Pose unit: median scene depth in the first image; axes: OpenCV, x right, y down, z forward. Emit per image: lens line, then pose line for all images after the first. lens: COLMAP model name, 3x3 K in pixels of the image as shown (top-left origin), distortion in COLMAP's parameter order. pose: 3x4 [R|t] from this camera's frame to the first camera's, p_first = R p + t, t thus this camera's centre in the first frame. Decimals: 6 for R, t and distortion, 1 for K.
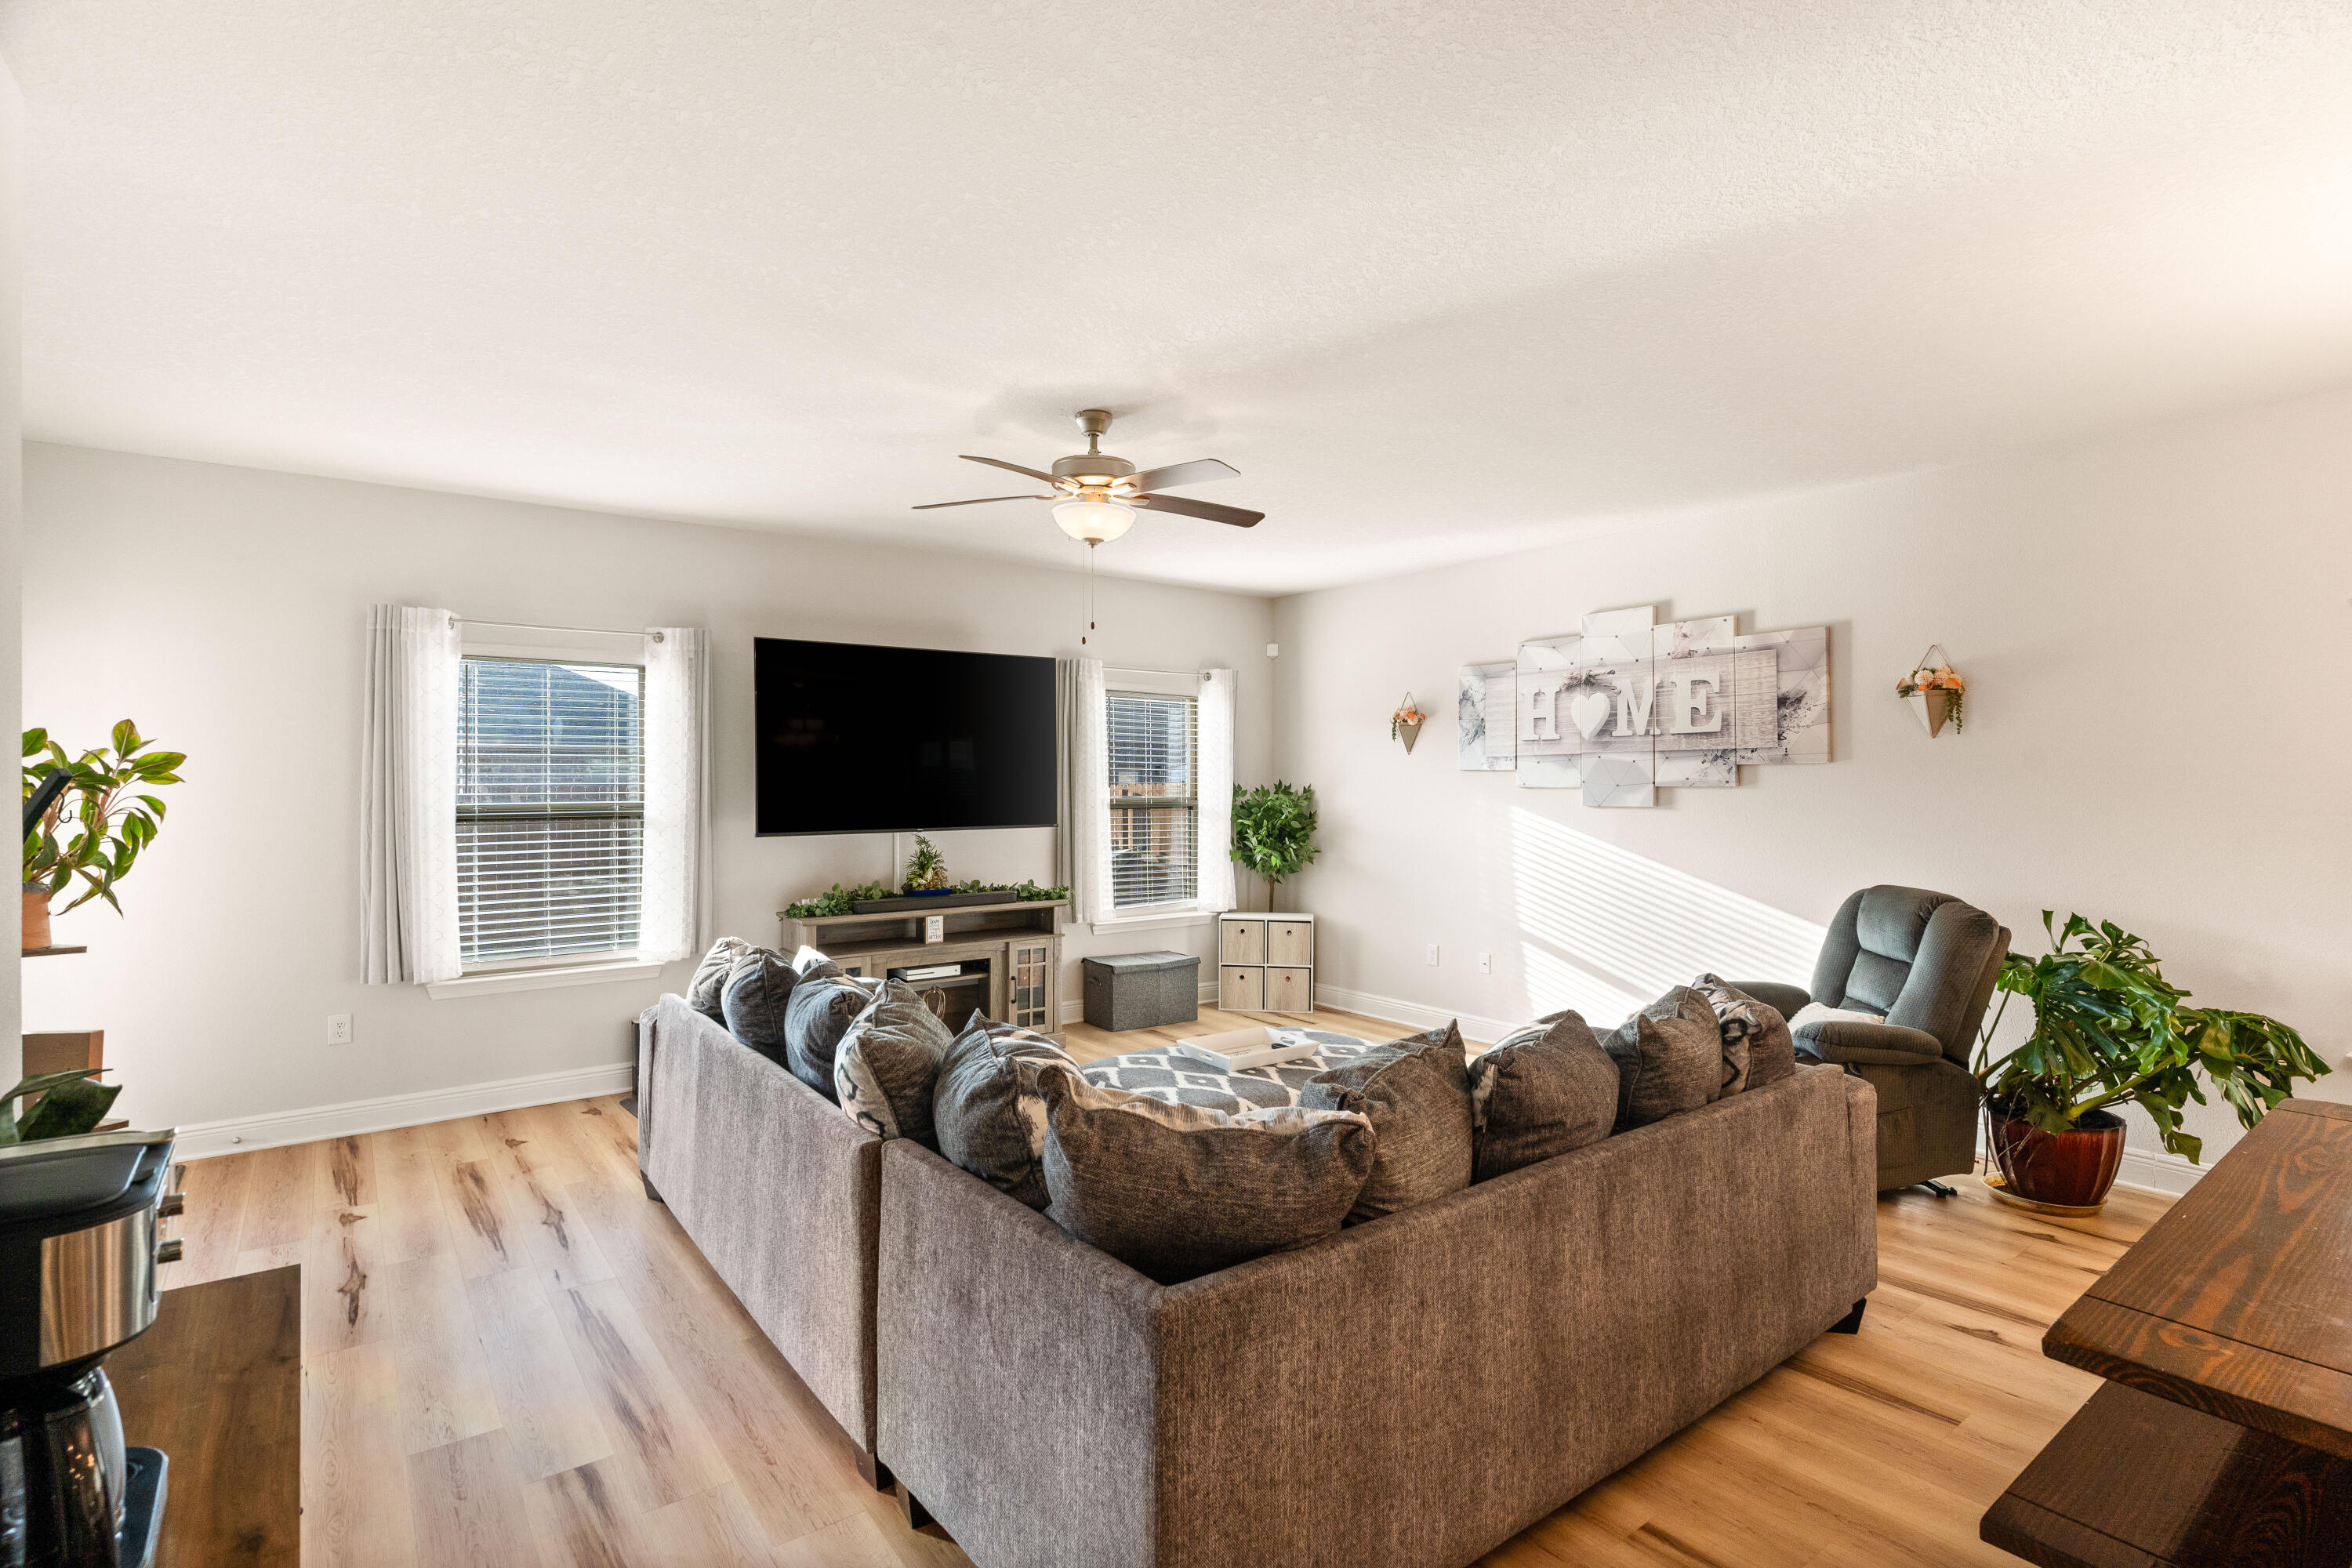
lens RADIAL K [[1126.1, 0, 1177.3], [0, 1126.1, 785.1], [0, 0, 1]] dist [0.000042, -0.000365]
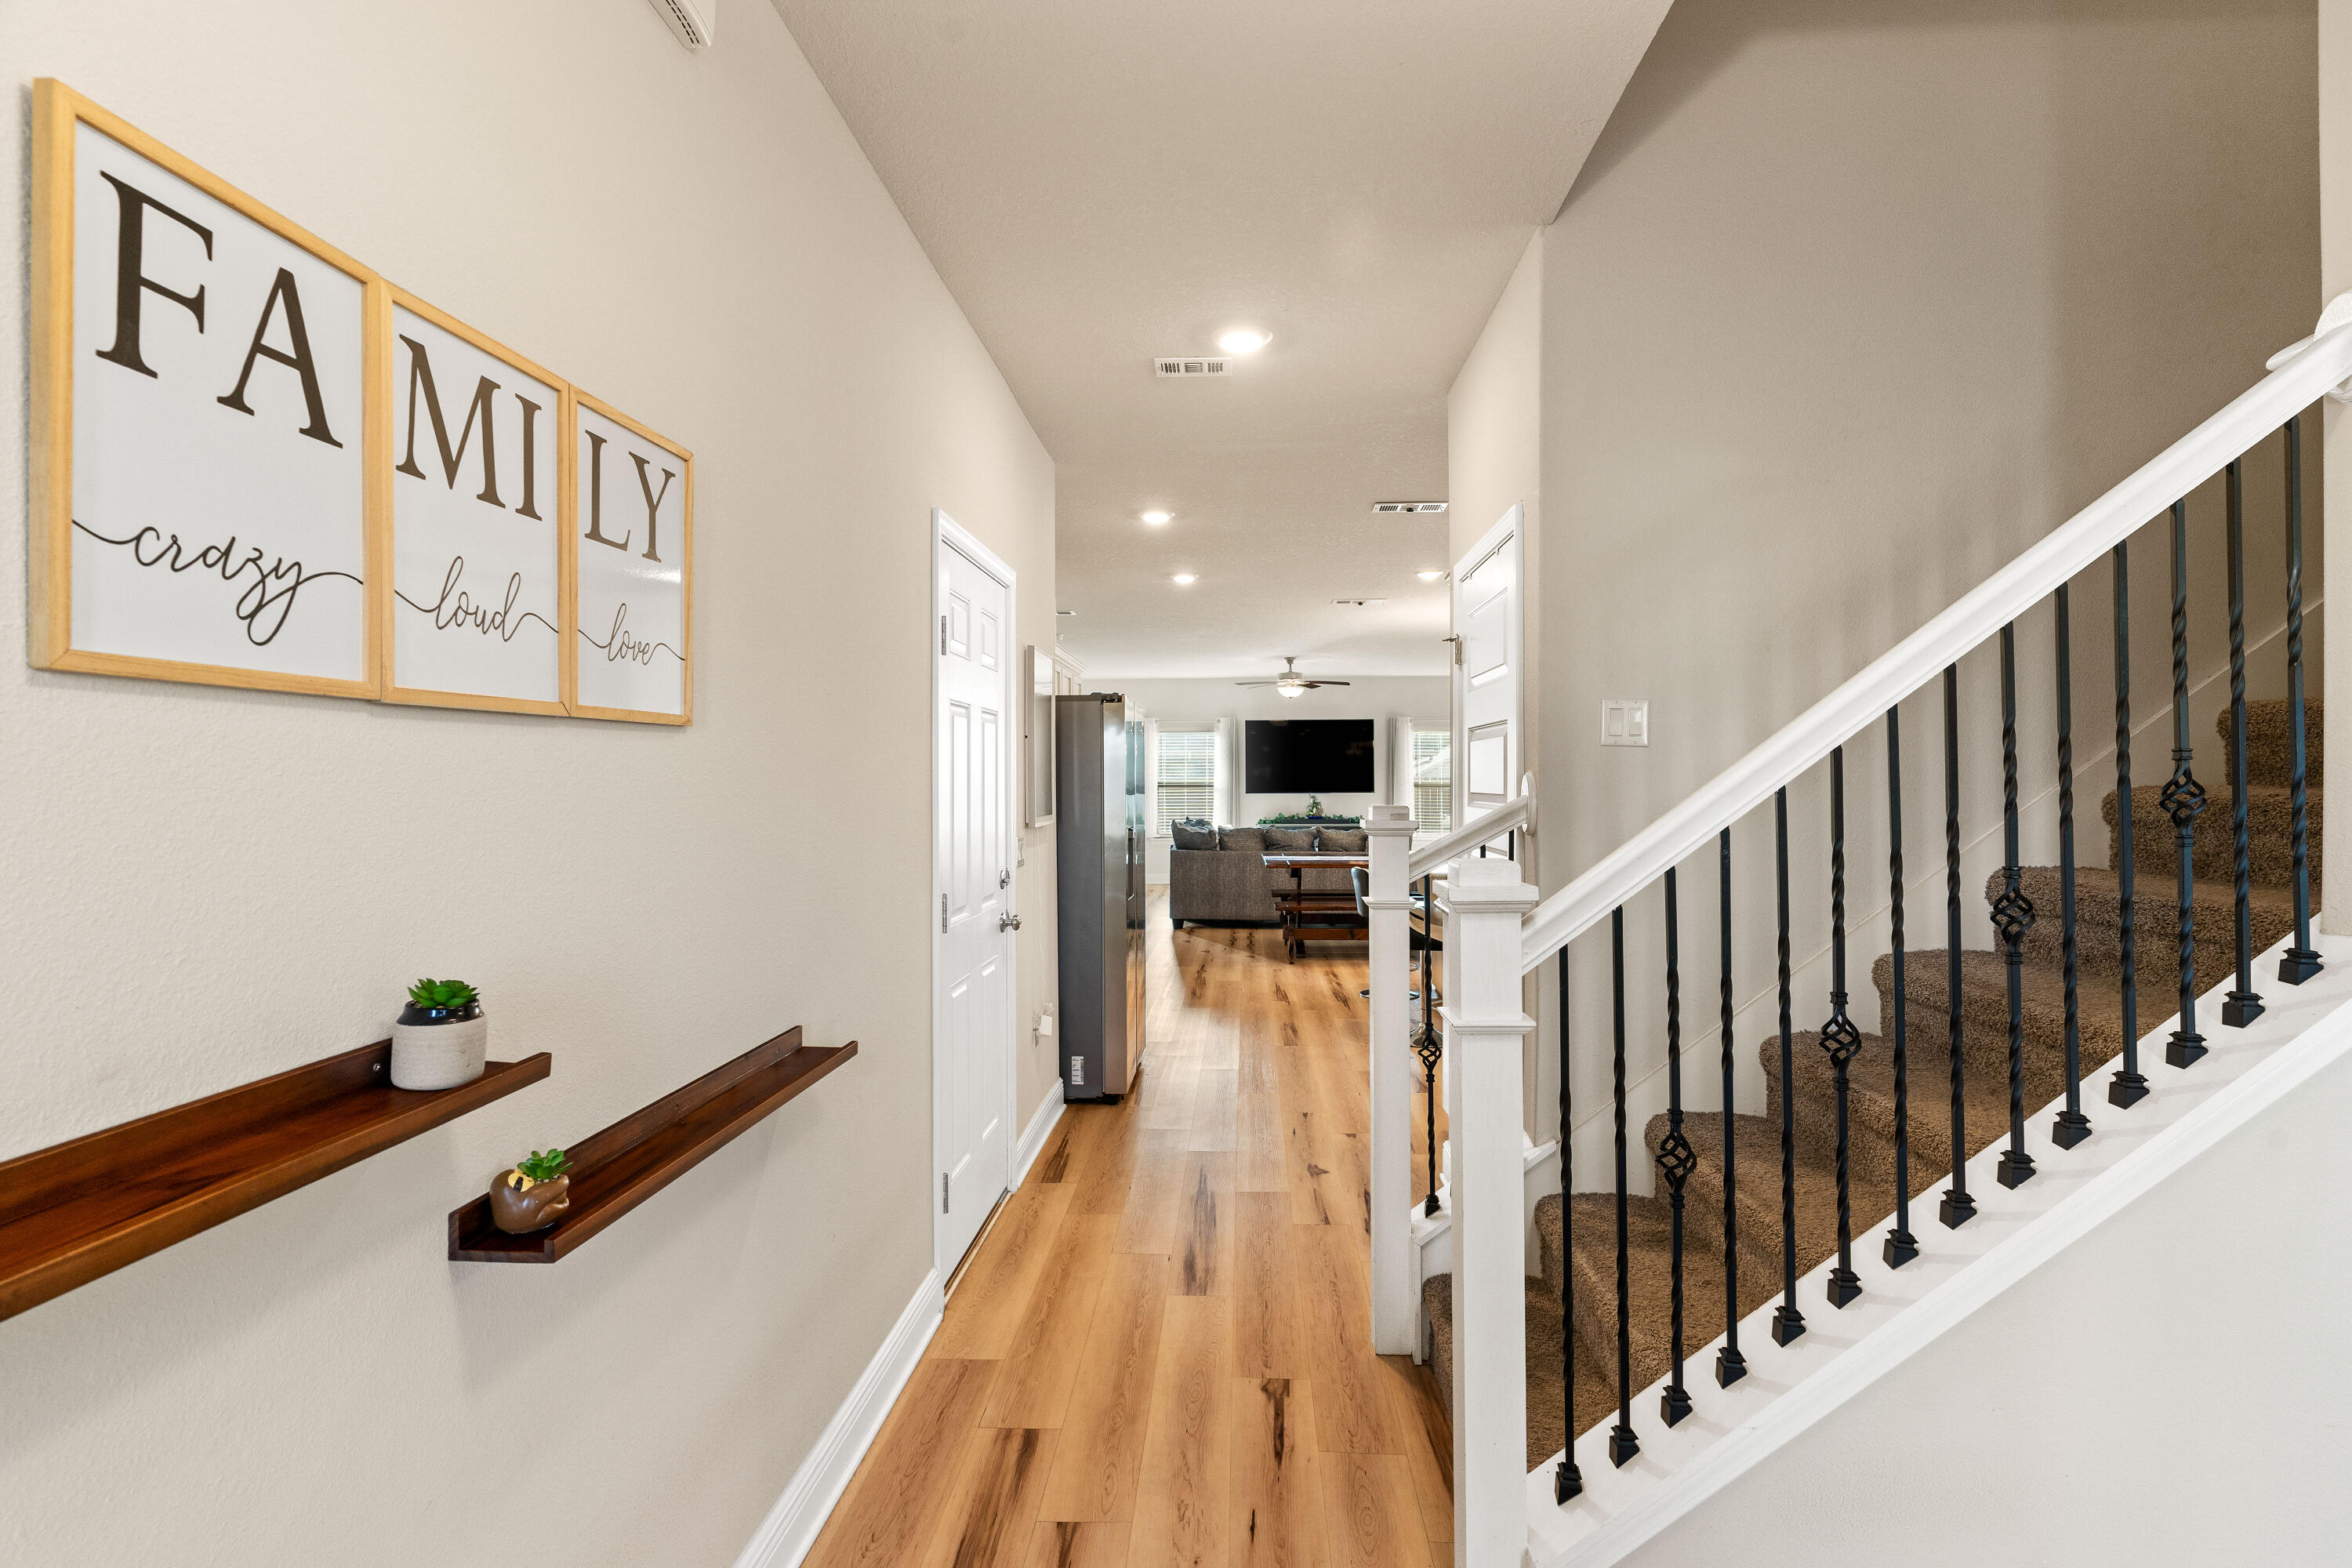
lens RADIAL K [[1126.1, 0, 1176.4], [0, 1126.1, 771.7], [0, 0, 1]] dist [0.000042, -0.000365]
pose [[0.748284, -0.002818, -0.663372, 1.315182], [0.006413, 0.999975, 0.002987, -0.017574], [0.663347, -0.006489, 0.748284, -1.163072]]
